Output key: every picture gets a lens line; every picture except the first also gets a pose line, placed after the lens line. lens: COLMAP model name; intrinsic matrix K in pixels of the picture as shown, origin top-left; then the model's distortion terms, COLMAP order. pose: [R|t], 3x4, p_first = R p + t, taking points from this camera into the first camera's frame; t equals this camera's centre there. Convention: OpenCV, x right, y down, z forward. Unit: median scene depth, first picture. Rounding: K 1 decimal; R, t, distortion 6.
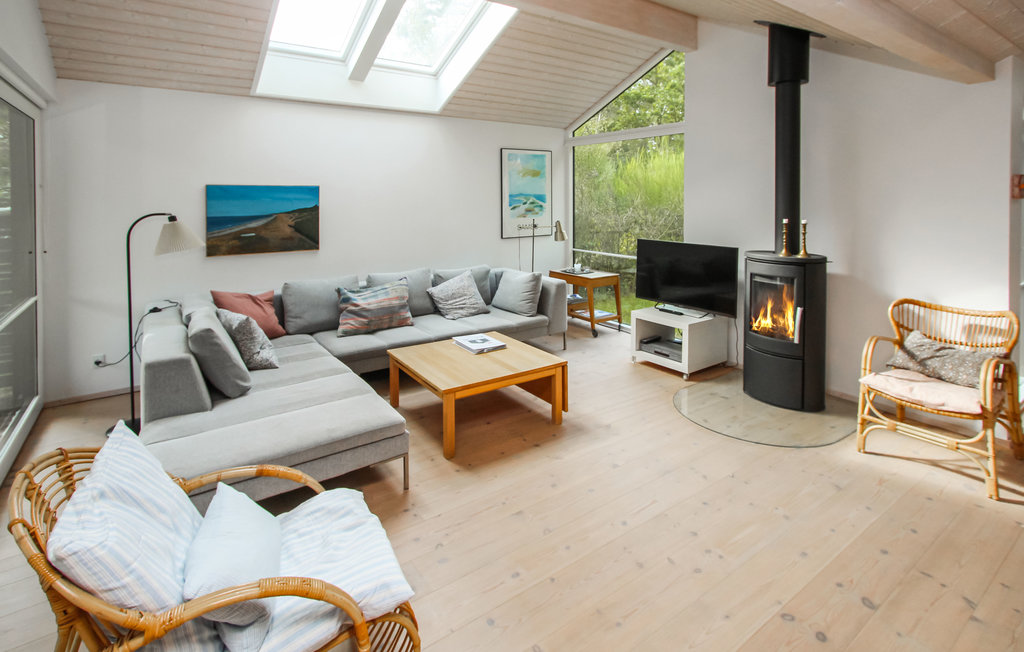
lens RADIAL K [[496.2, 0, 509.3], [0, 496.2, 200.0], [0, 0, 1]] dist [-0.004821, -0.000501]
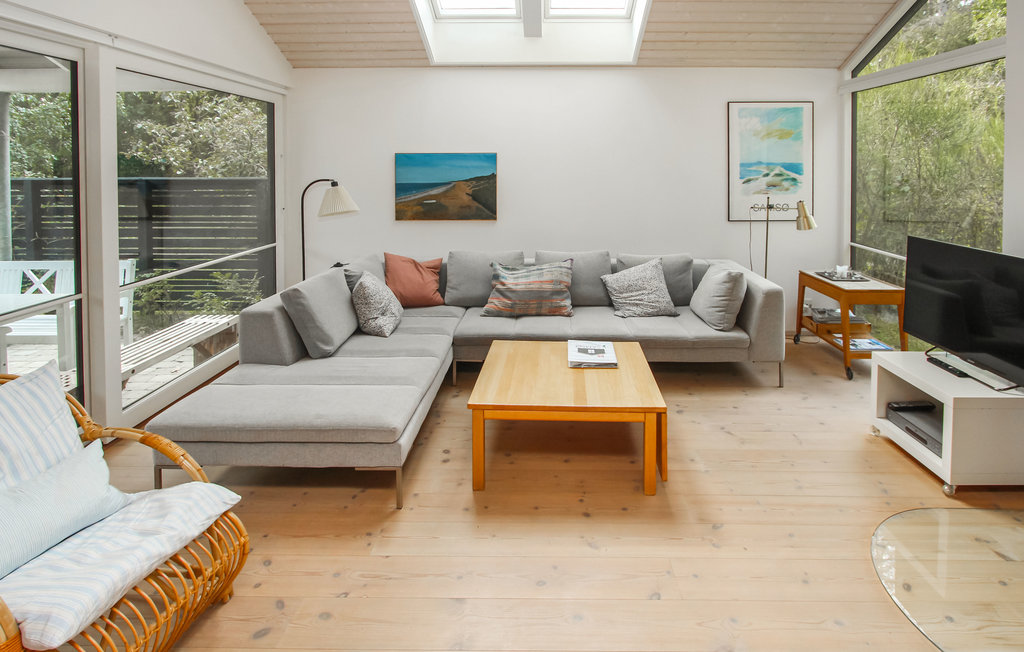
lens RADIAL K [[534.6, 0, 561.6], [0, 534.6, 172.8], [0, 0, 1]] dist [-0.002656, -0.000538]
pose [[0.820796, 0.013493, -0.571062, 0.316765], [-0.009294, 0.999904, 0.010268, -0.002660], [0.571146, -0.003121, 0.820842, 0.241295]]
